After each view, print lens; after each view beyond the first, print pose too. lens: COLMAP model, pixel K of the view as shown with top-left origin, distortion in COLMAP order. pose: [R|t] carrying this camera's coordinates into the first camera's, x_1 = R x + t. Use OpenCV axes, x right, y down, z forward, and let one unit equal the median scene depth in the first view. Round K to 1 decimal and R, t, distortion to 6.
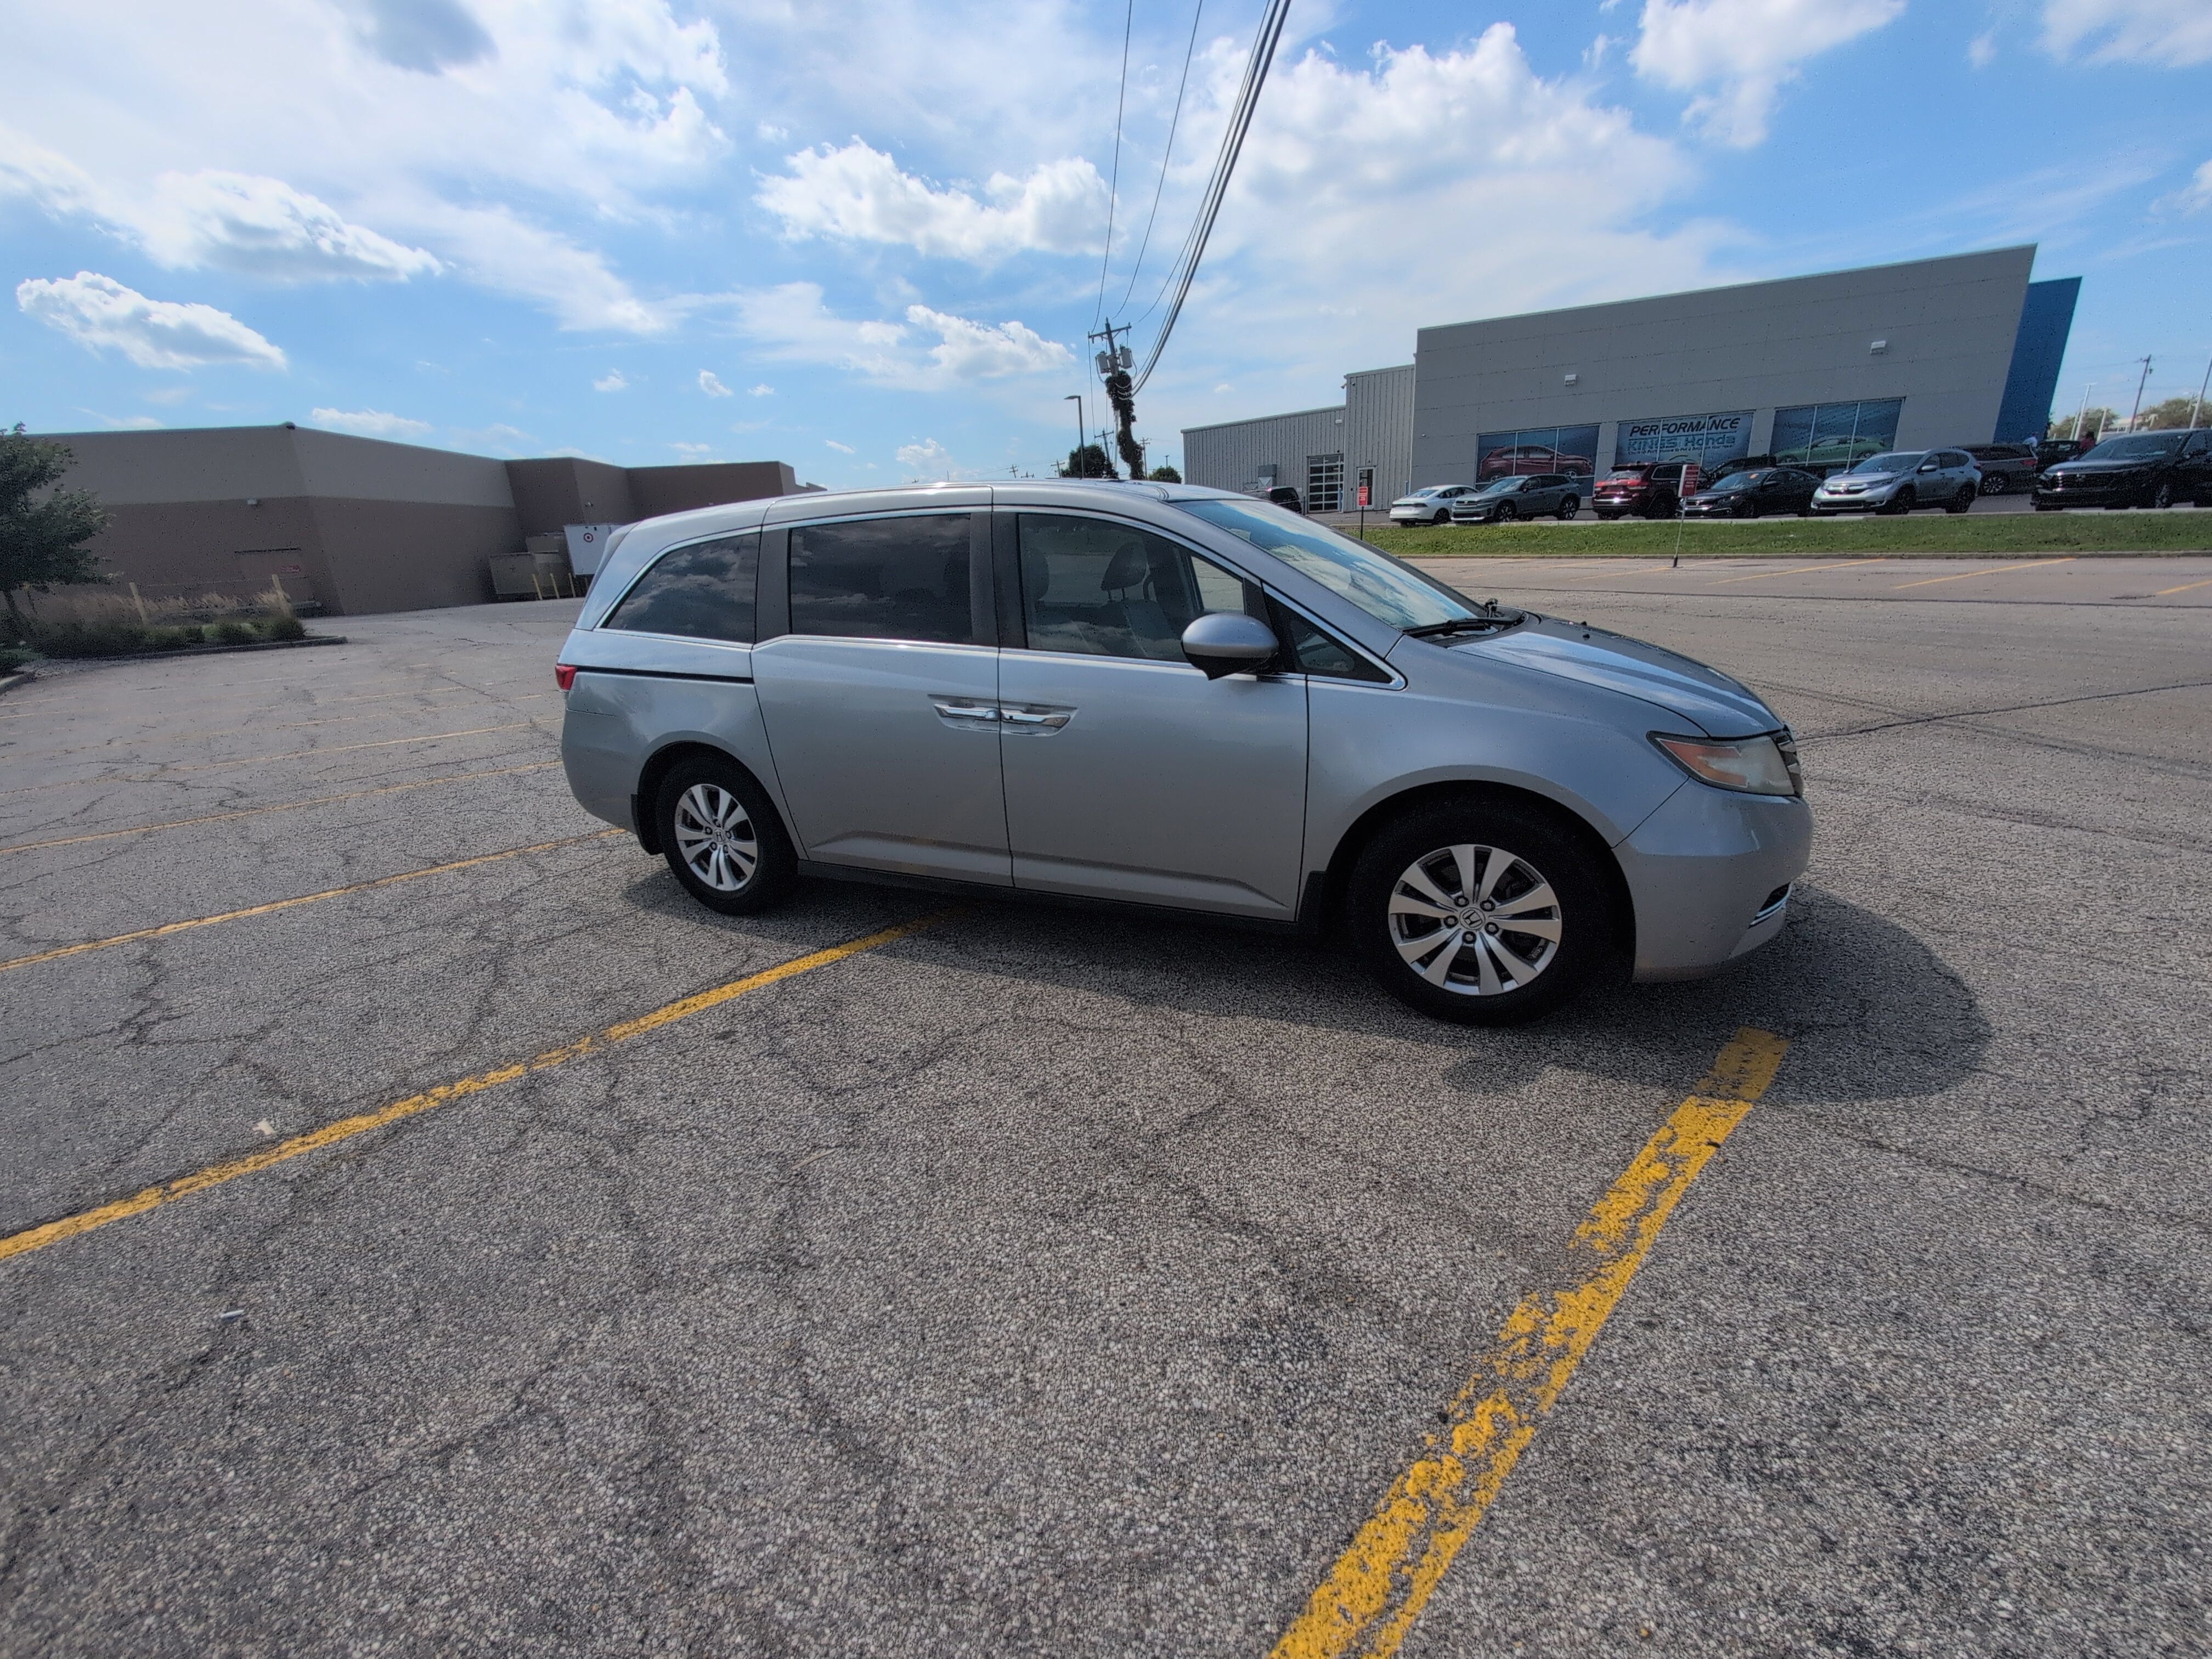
lens RADIAL K [[939.0, 0, 1105.7], [0, 939.0, 844.8], [0, 0, 1]] dist [-0.001629, 0.000896]
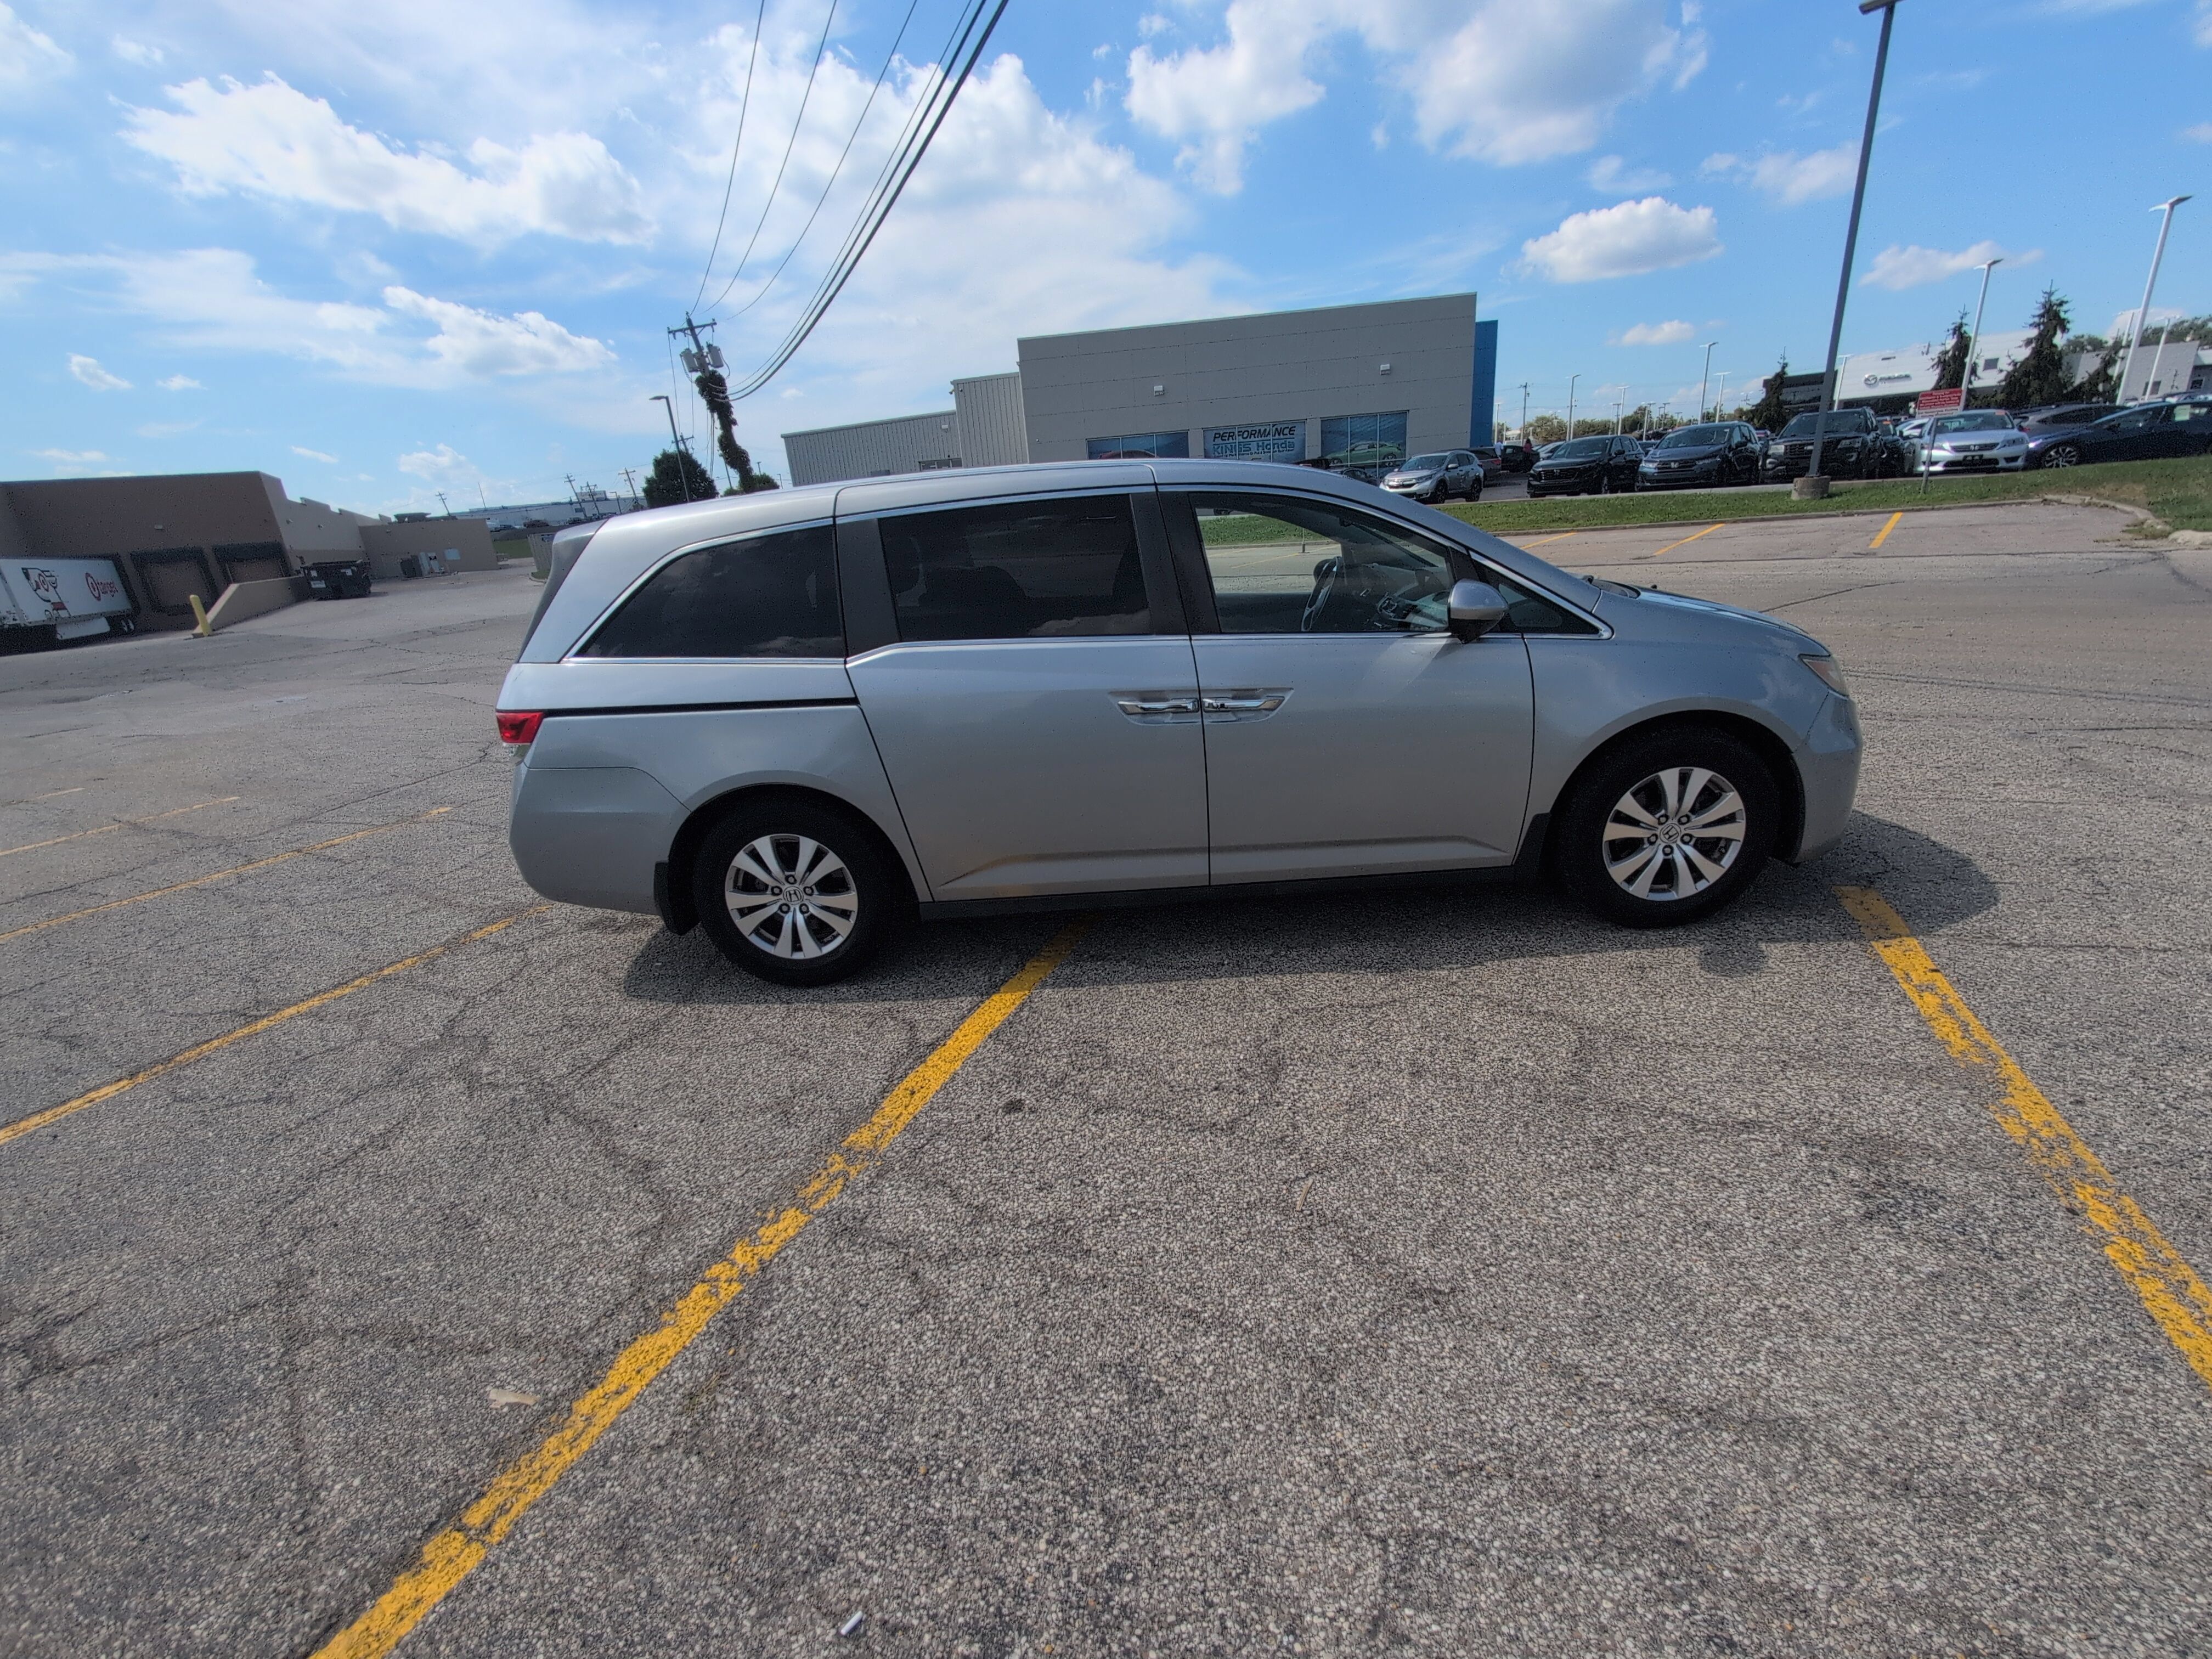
lens RADIAL K [[939.0, 0, 1108.5], [0, 939.0, 847.6], [0, 0, 1]] dist [-0.001629, 0.000896]
pose [[0.917634, -0.155500, 0.365742, -0.046221], [0.156811, 0.987278, 0.026321, -0.002913], [-0.365182, 0.033199, 0.930344, 0.013135]]
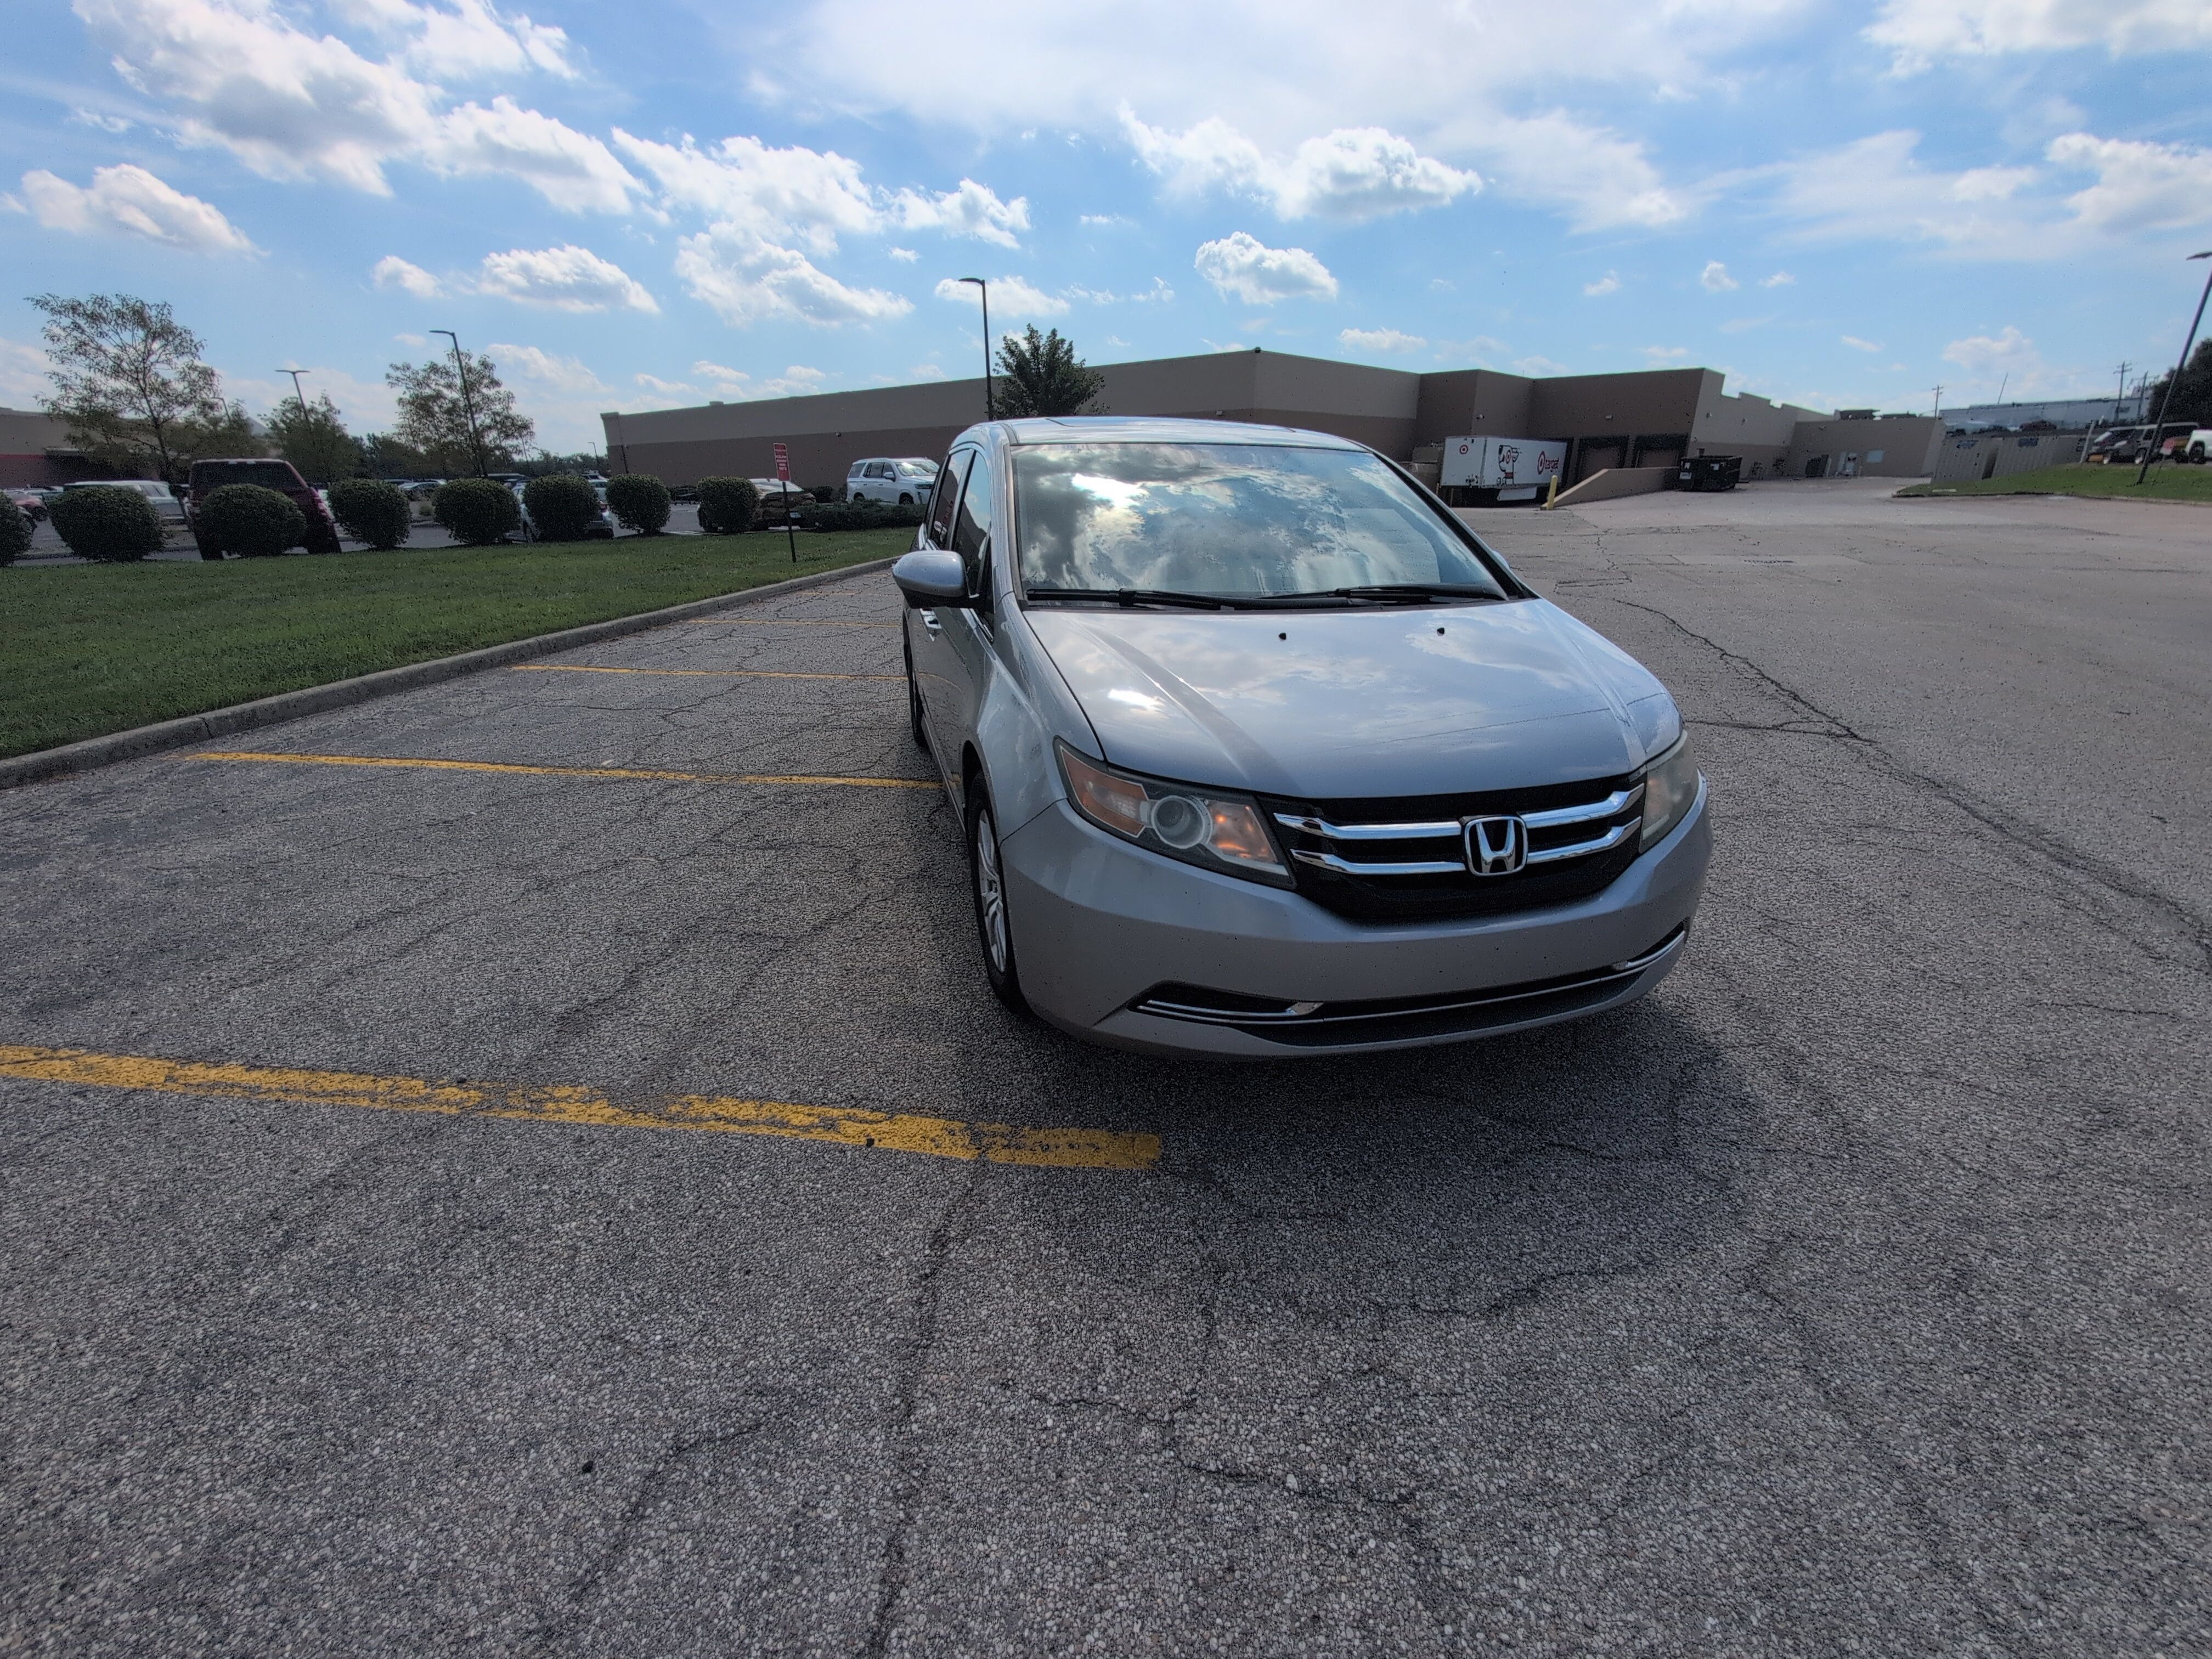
lens RADIAL K [[939.0, 0, 1105.1], [0, 939.0, 839.3], [0, 0, 1]] dist [-0.001629, 0.000896]
pose [[0.639937, 0.323384, -0.697067, 0.079845], [-0.269172, 0.943997, 0.190829, -0.013395], [0.719741, 0.065512, 0.691145, 0.027524]]
